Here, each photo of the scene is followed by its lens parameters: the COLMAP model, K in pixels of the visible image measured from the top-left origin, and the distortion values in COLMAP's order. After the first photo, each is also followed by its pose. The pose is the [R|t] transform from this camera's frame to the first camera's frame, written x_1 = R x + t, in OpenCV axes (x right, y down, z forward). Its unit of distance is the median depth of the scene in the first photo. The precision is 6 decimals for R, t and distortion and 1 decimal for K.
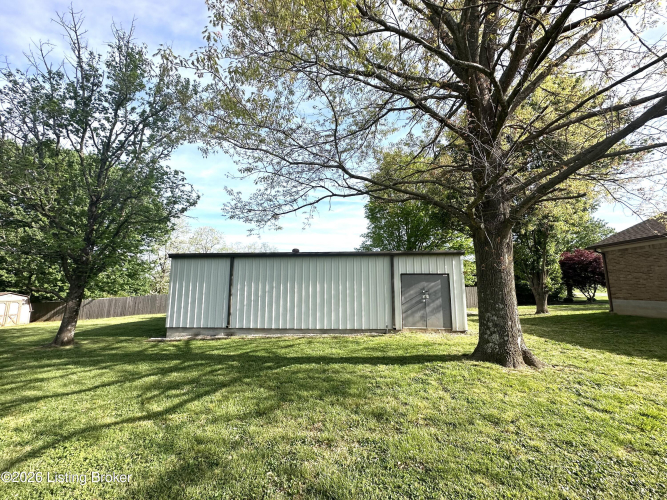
lens RADIAL K [[265.7, 0, 333.5], [0, 265.7, 250.0], [0, 0, 1]] dist [-0.001599, 0.000086]
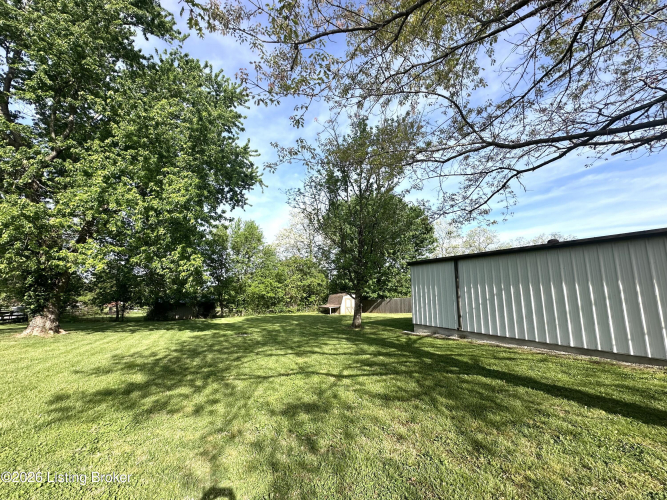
lens RADIAL K [[265.7, 0, 333.5], [0, 265.7, 250.0], [0, 0, 1]] dist [-0.001599, 0.000086]
pose [[0.535224, -0.127495, -0.835033, 0.237910], [0.120432, 0.989963, -0.073957, 0.010080], [0.836081, -0.060981, 0.545207, 0.074310]]
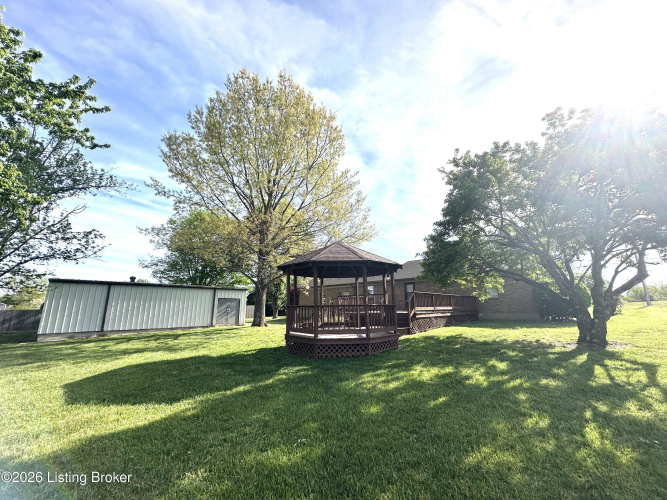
lens RADIAL K [[265.7, 0, 333.5], [0, 265.7, 250.0], [0, 0, 1]] dist [-0.001599, 0.000086]
pose [[0.664714, 0.157705, 0.730263, -0.741216], [-0.103281, 0.987479, -0.119242, -0.131126], [-0.739924, 0.003839, 0.672679, -1.082007]]
